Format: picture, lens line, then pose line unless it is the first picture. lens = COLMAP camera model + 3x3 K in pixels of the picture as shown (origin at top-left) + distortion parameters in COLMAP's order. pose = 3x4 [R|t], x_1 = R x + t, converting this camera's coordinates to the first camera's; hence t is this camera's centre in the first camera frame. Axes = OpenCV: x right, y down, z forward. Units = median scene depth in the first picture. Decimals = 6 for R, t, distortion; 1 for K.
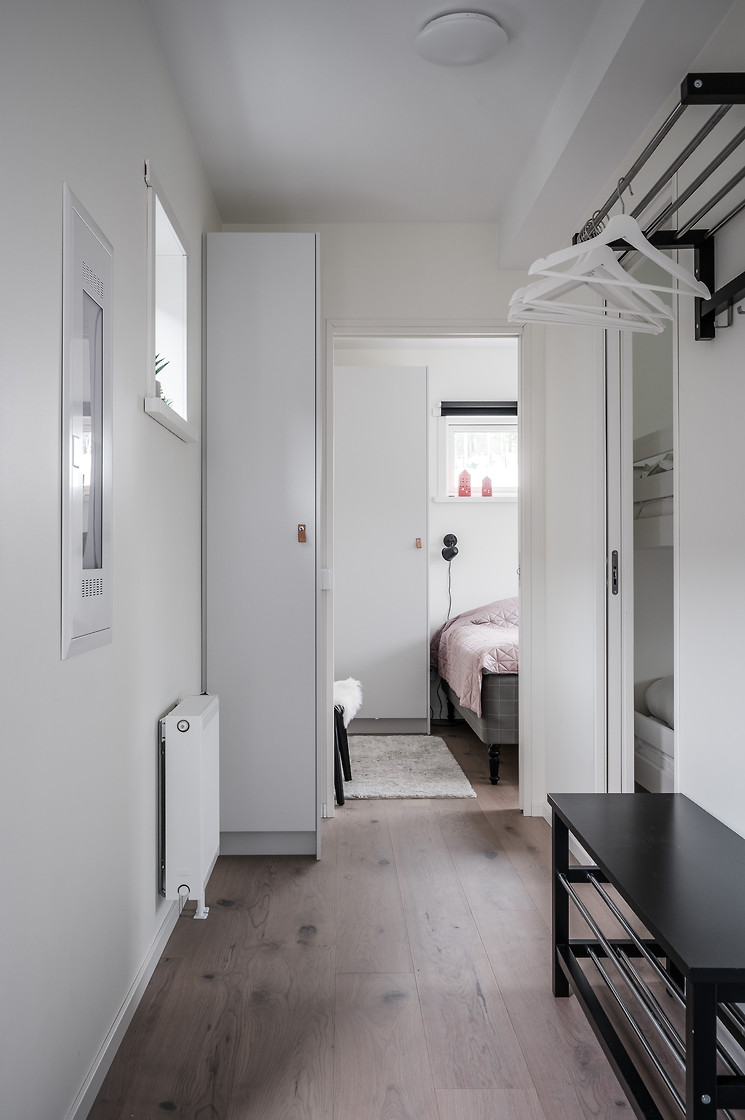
lens RADIAL K [[942.1, 0, 372.5], [0, 942.1, 560.0], [0, 0, 1]] dist [-0.000087, -0.000032]
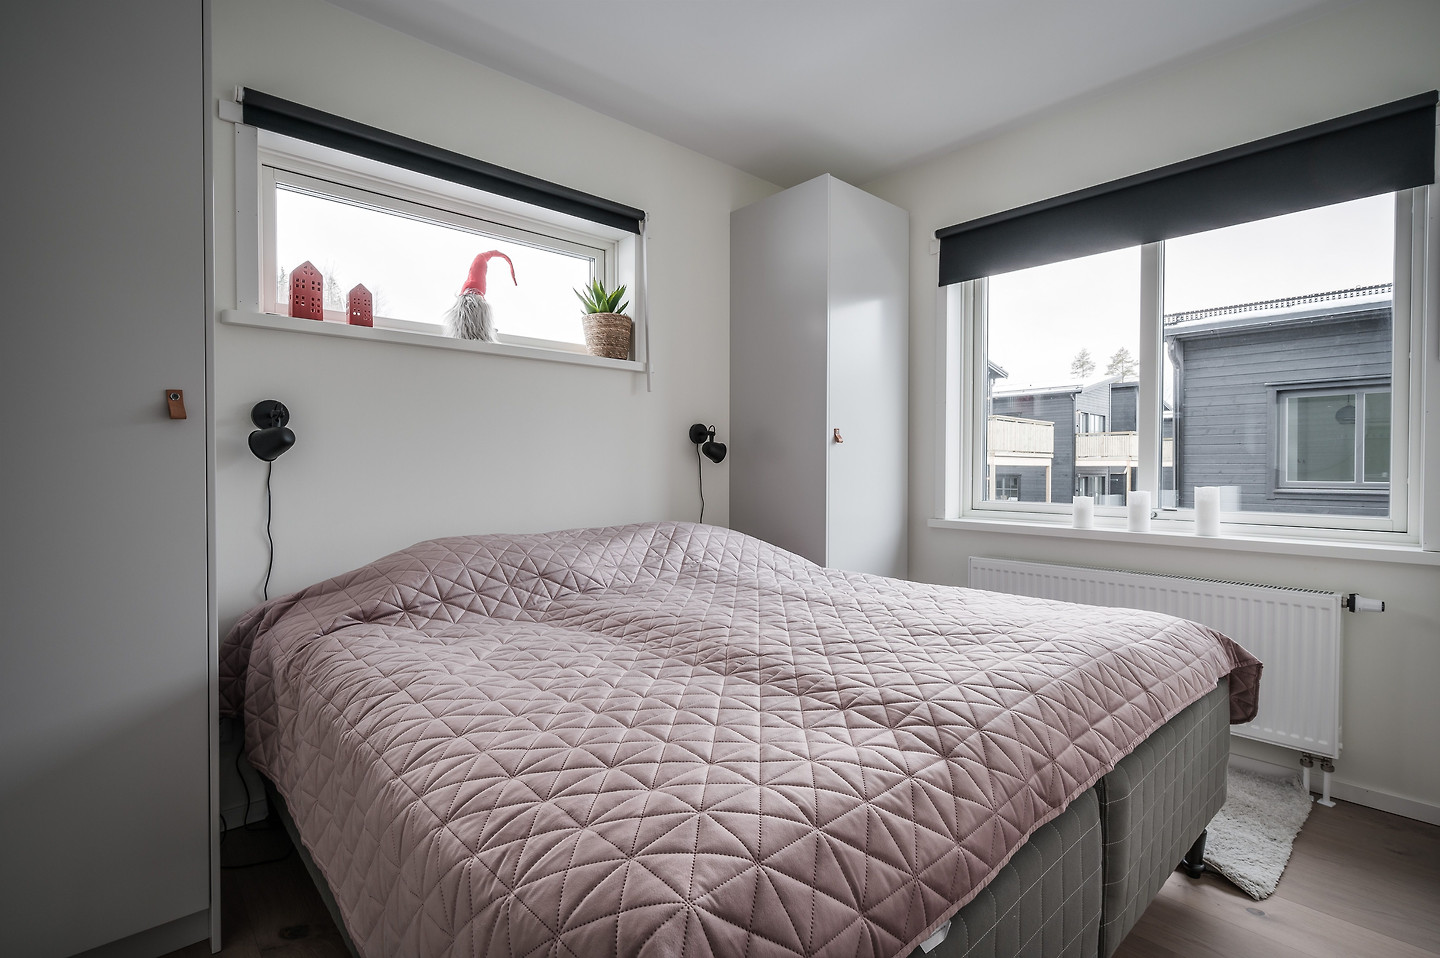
lens RADIAL K [[674.7, 0, 720.0], [0, 674.7, 479.0], [0, 0, 1]] dist [-0.013459, -0.000145]
pose [[0.760607, -0.011194, 0.649116, 0.038436], [0.005022, 0.999923, 0.011360, 0.007043], [-0.649194, -0.005380, 0.760604, 0.626614]]
